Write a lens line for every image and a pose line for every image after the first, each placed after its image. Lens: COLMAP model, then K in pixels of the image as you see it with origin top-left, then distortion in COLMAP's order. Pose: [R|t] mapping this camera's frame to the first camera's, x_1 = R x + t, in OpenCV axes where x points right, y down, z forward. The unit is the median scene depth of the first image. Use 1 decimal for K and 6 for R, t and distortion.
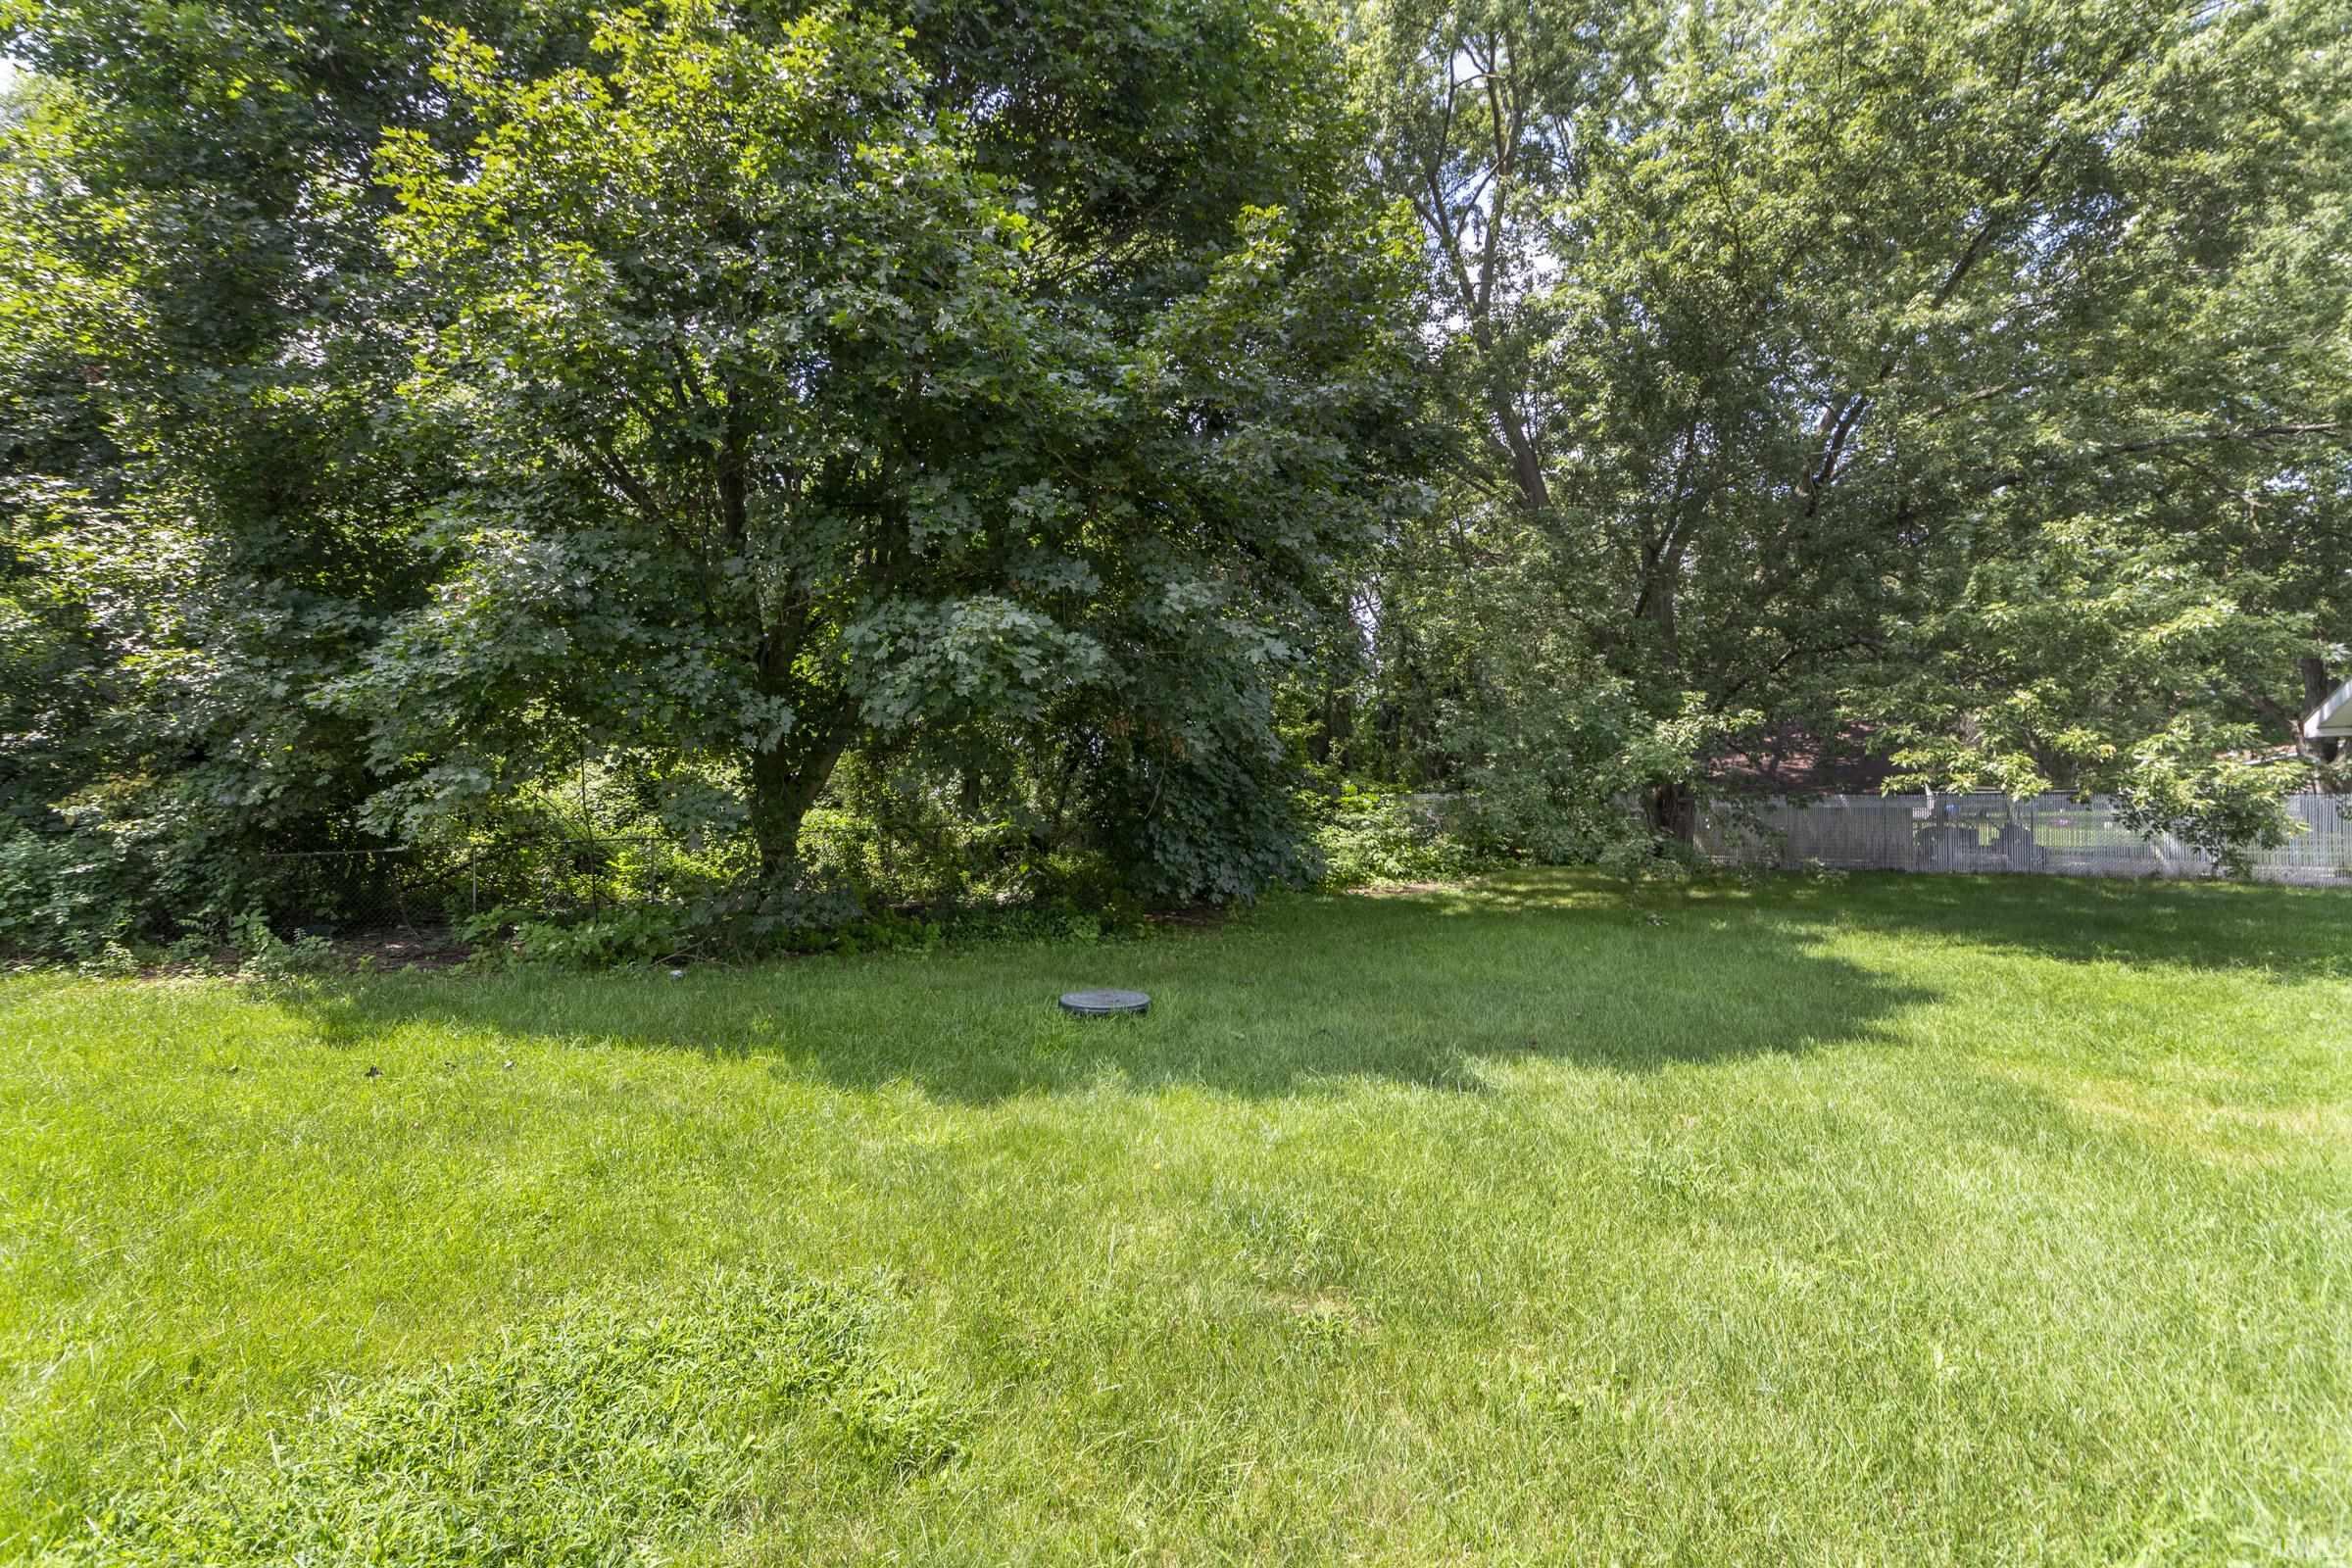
lens RADIAL K [[1010.7, 0, 1171.5], [0, 1010.7, 778.3], [0, 0, 1]] dist [-0.009777, 0.000535]
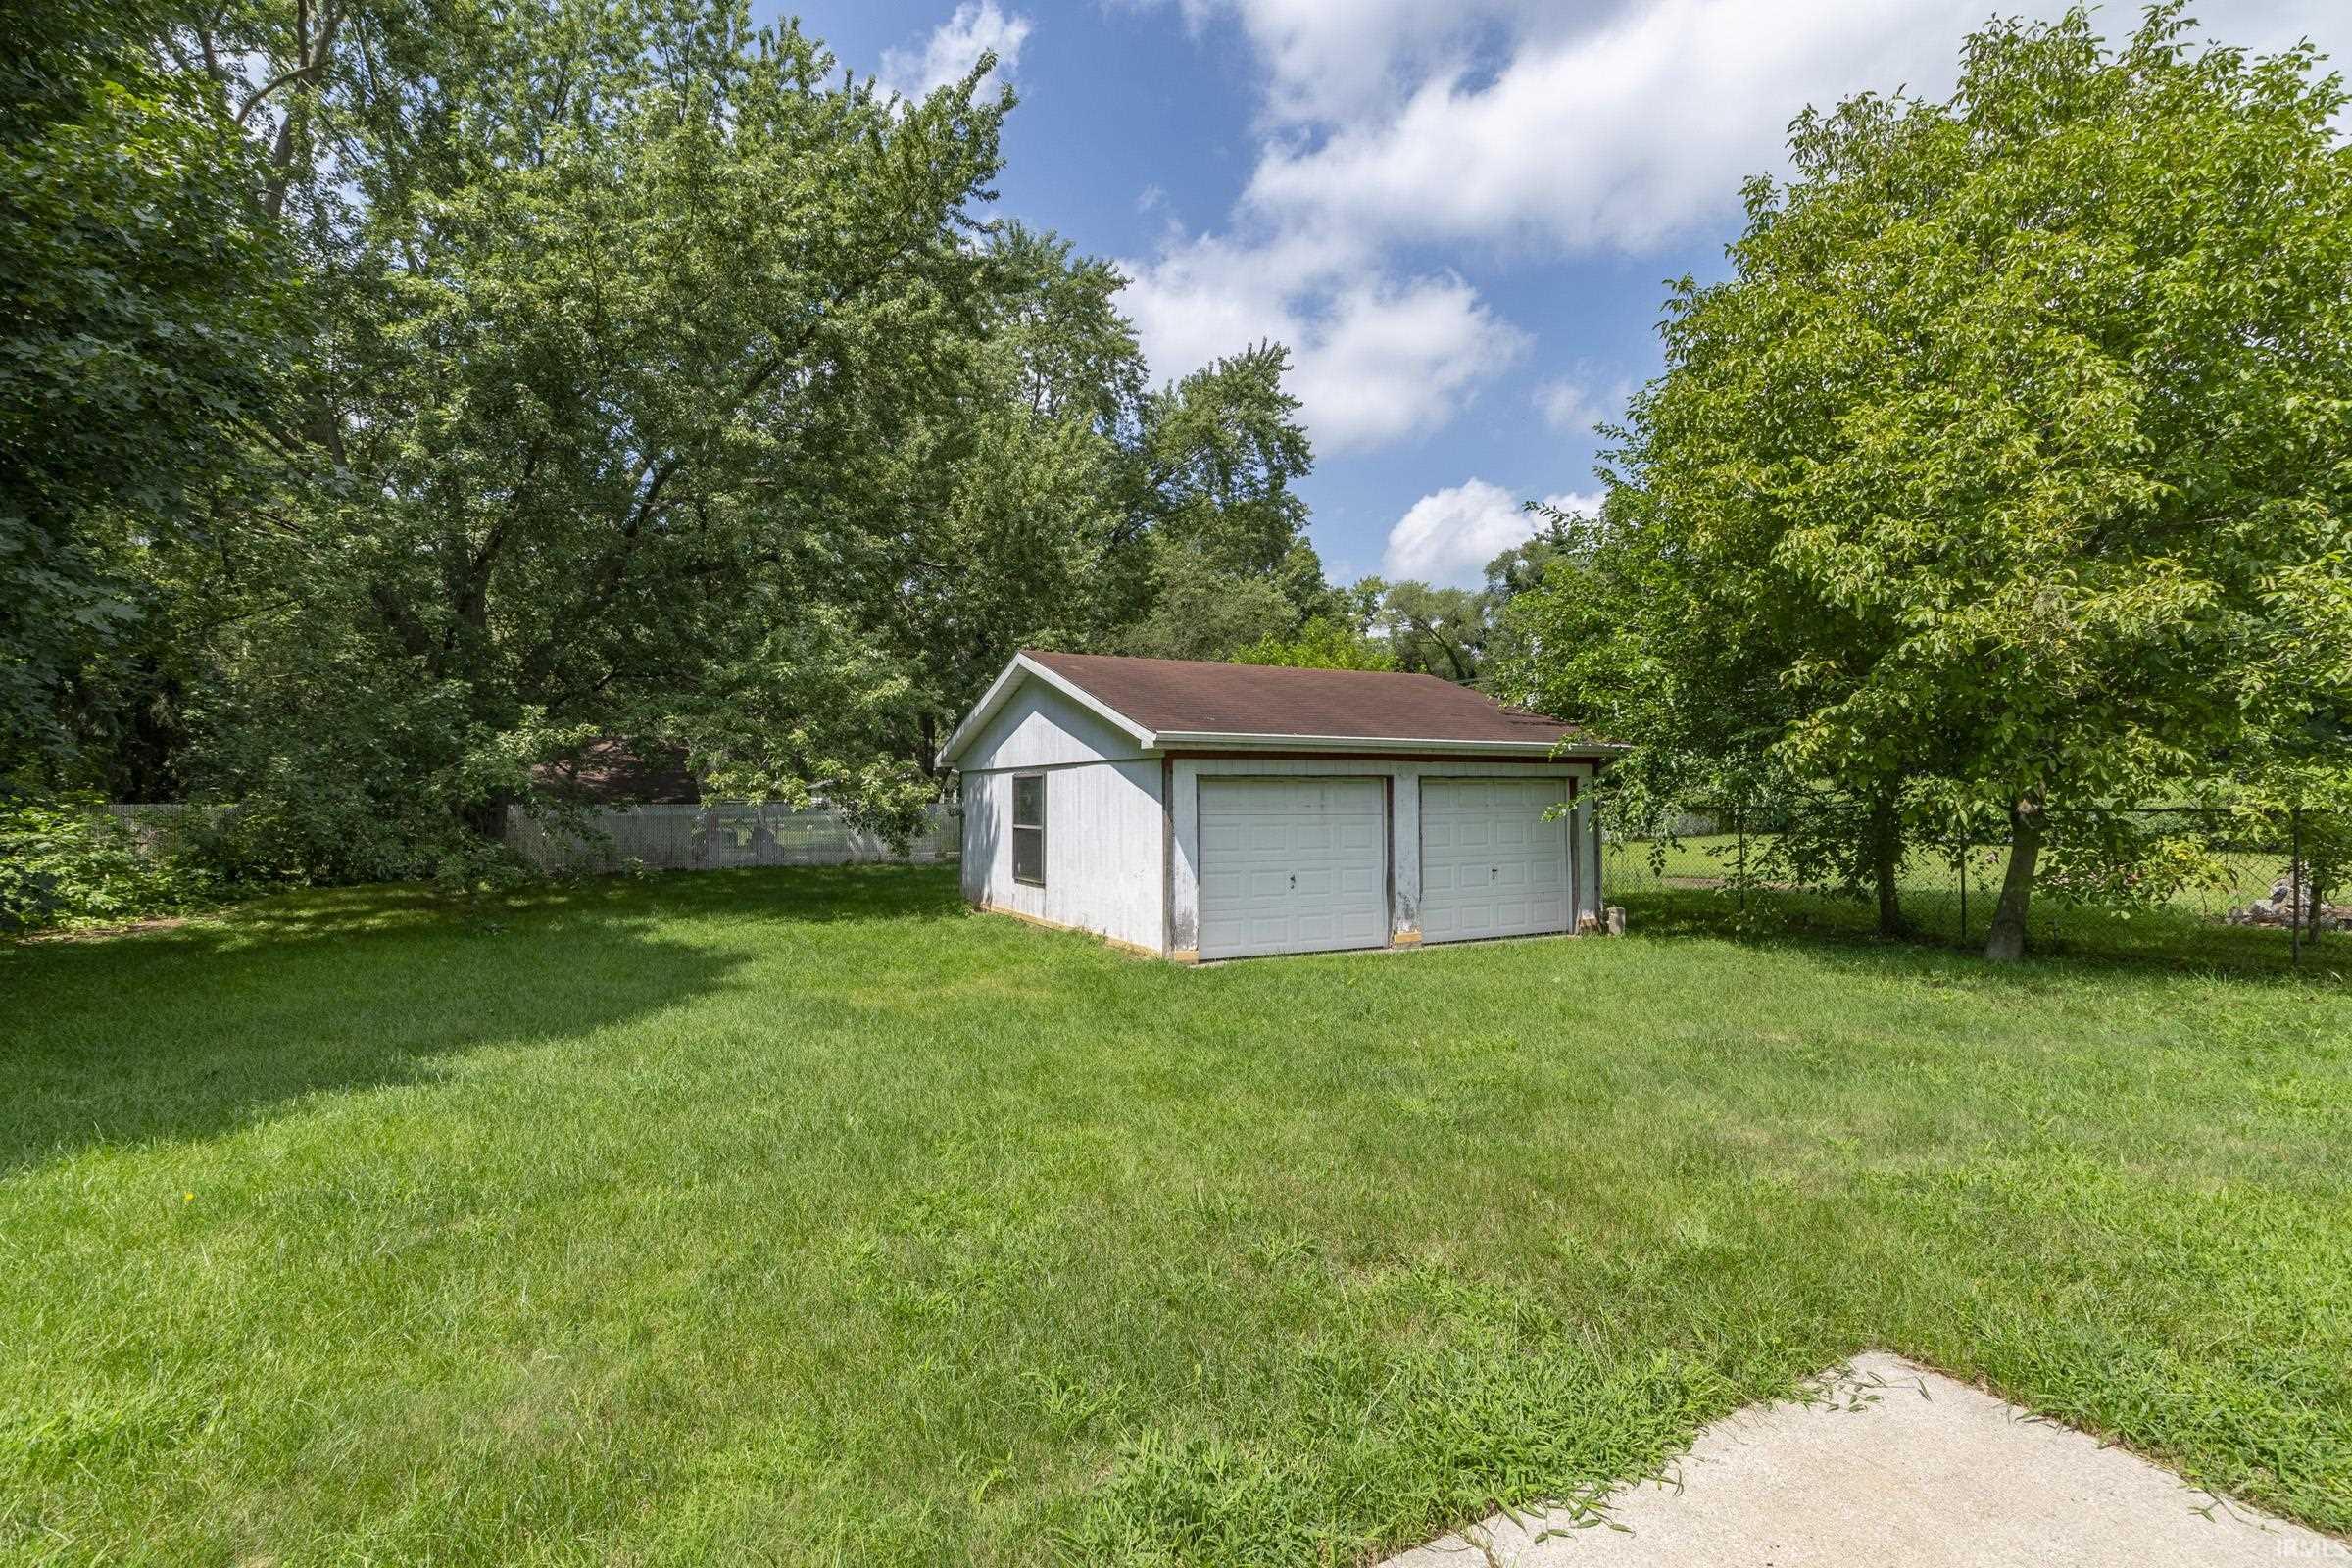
lens RADIAL K [[1042.0, 0, 1175.7], [0, 1042.0, 771.8], [0, 0, 1]] dist [0.003560, 0.001285]
pose [[0.454504, 0.026600, 0.890348, -0.165090], [-0.012664, 0.999646, -0.023401, -0.000815], [-0.890655, -0.000640, 0.454680, -0.092661]]
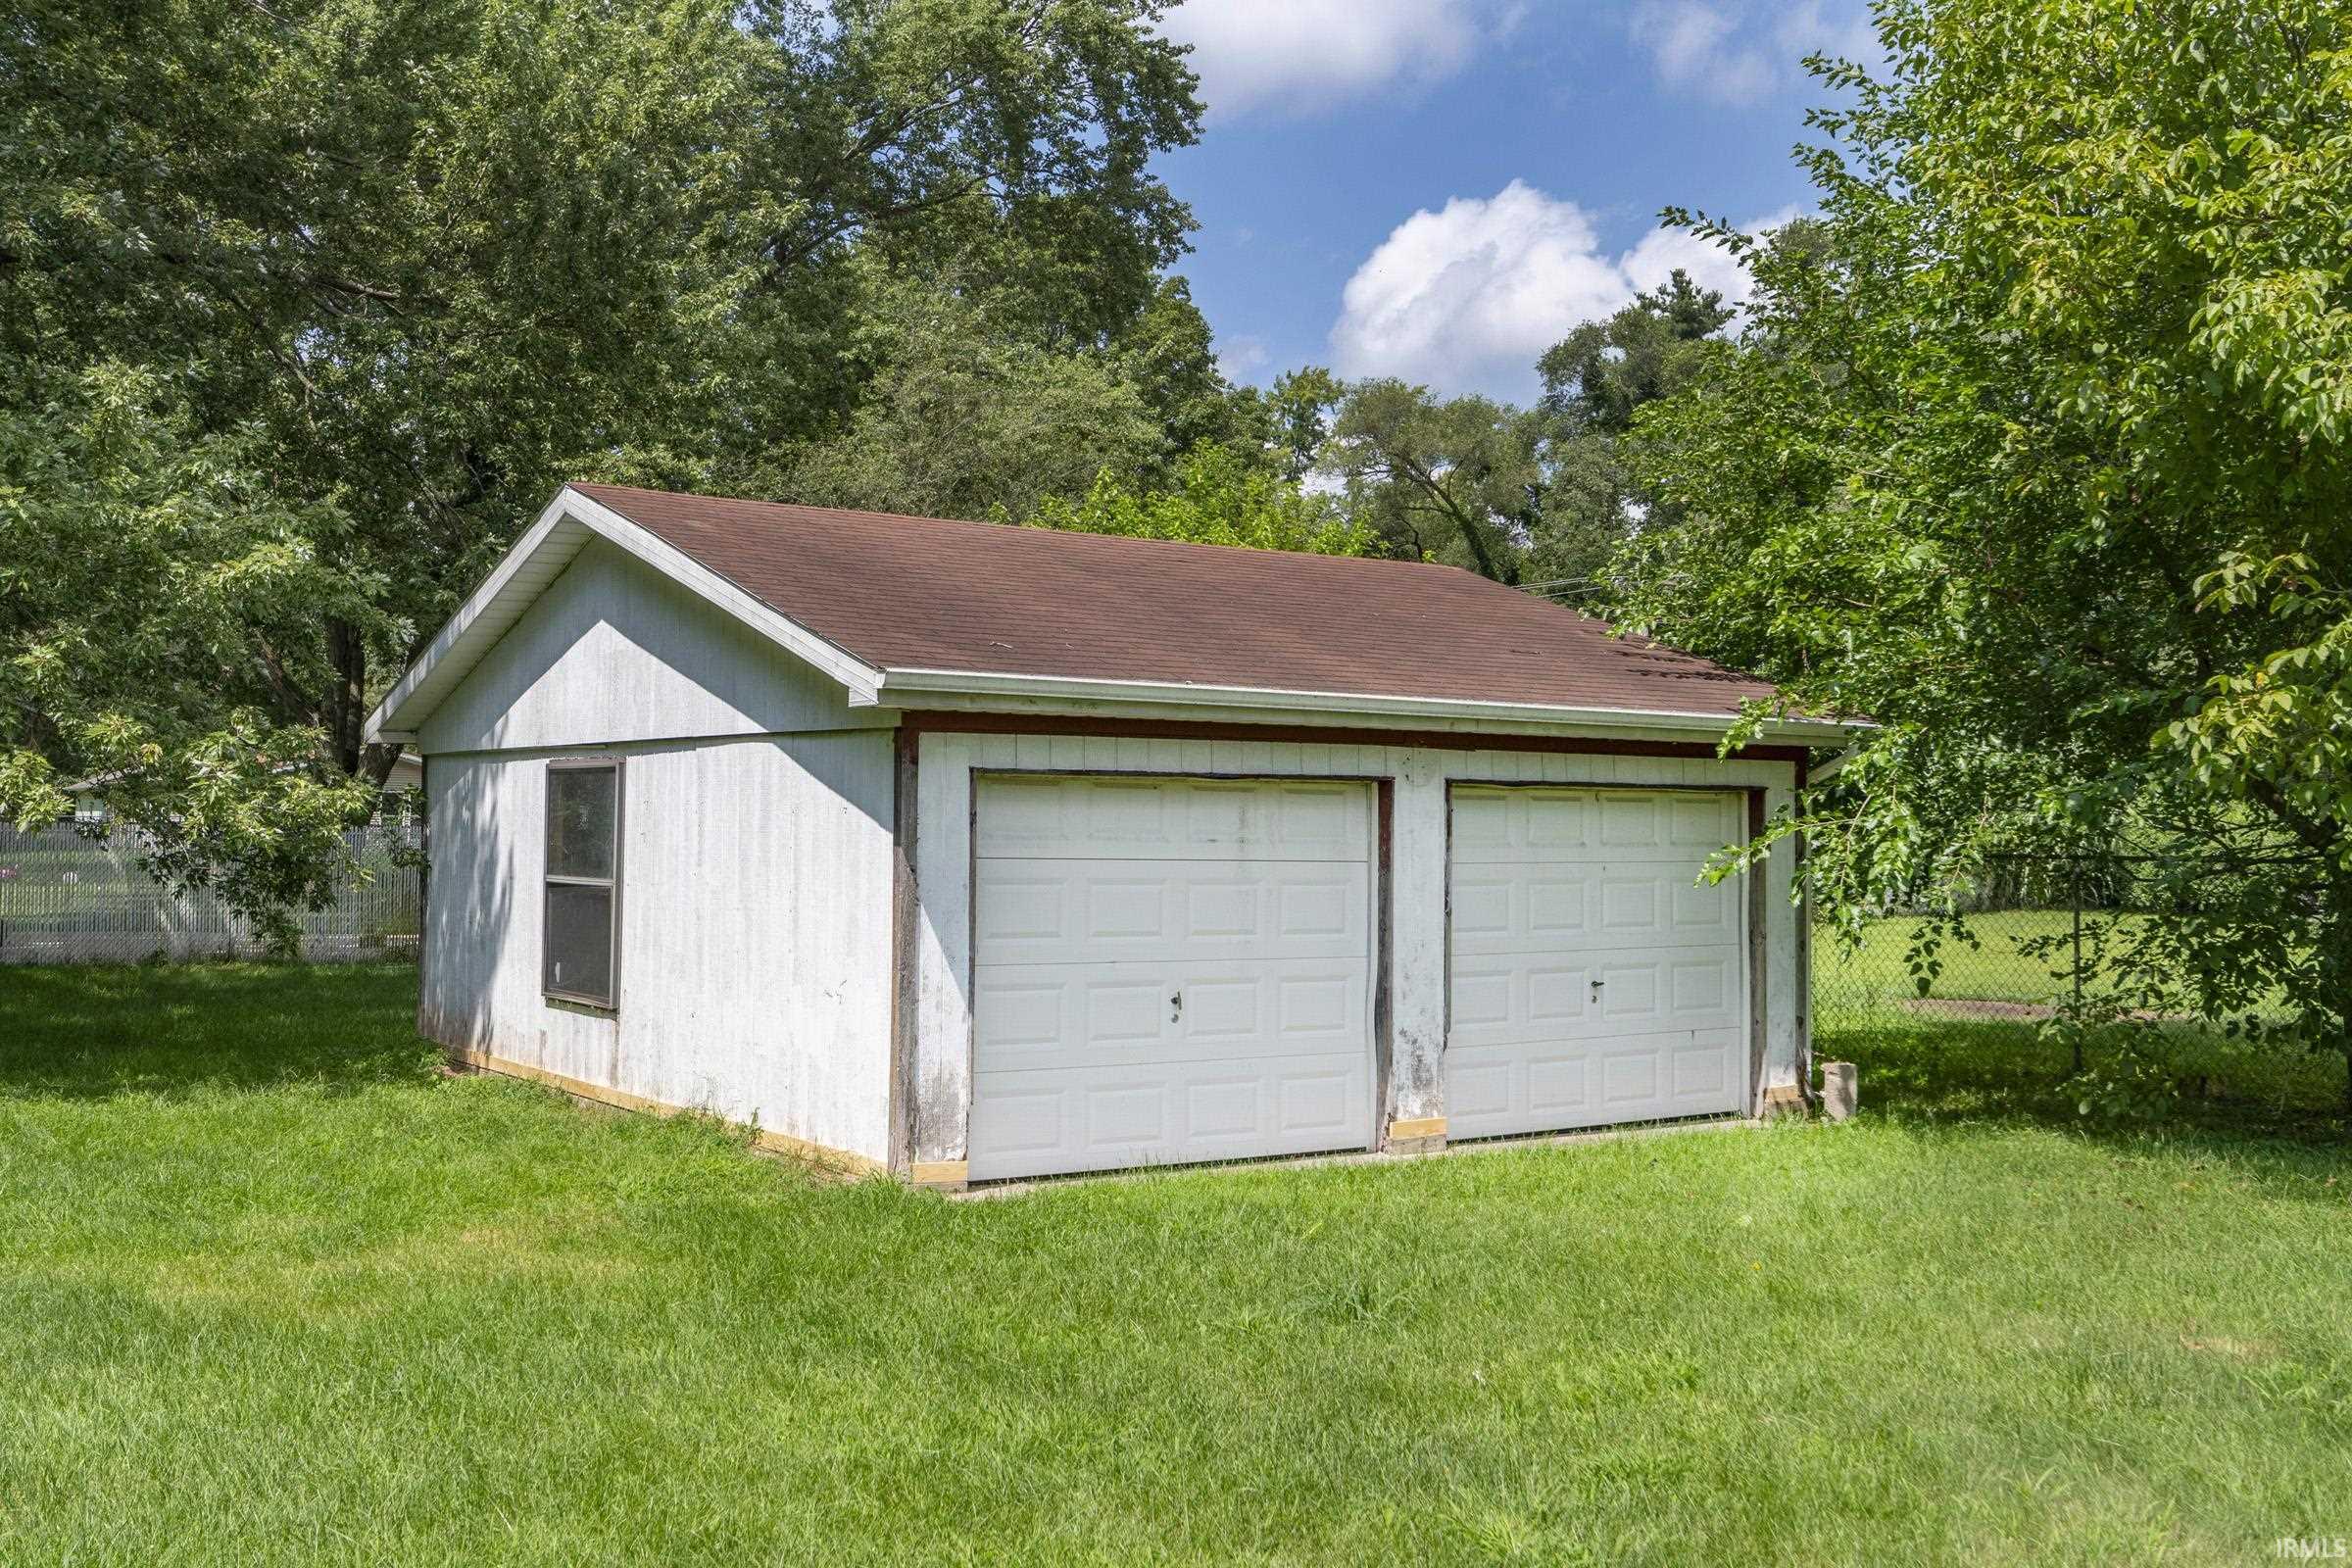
lens RADIAL K [[2188.3, 0, 1168.8], [0, 2188.3, 754.0], [0, 0, 1]] dist [-0.007597, 0.008441]
pose [[0.337824, 0.040301, 0.940346, -0.117468], [-0.026805, 0.999090, -0.033189, 0.001487], [-0.940828, -0.013994, 0.338596, -0.050030]]
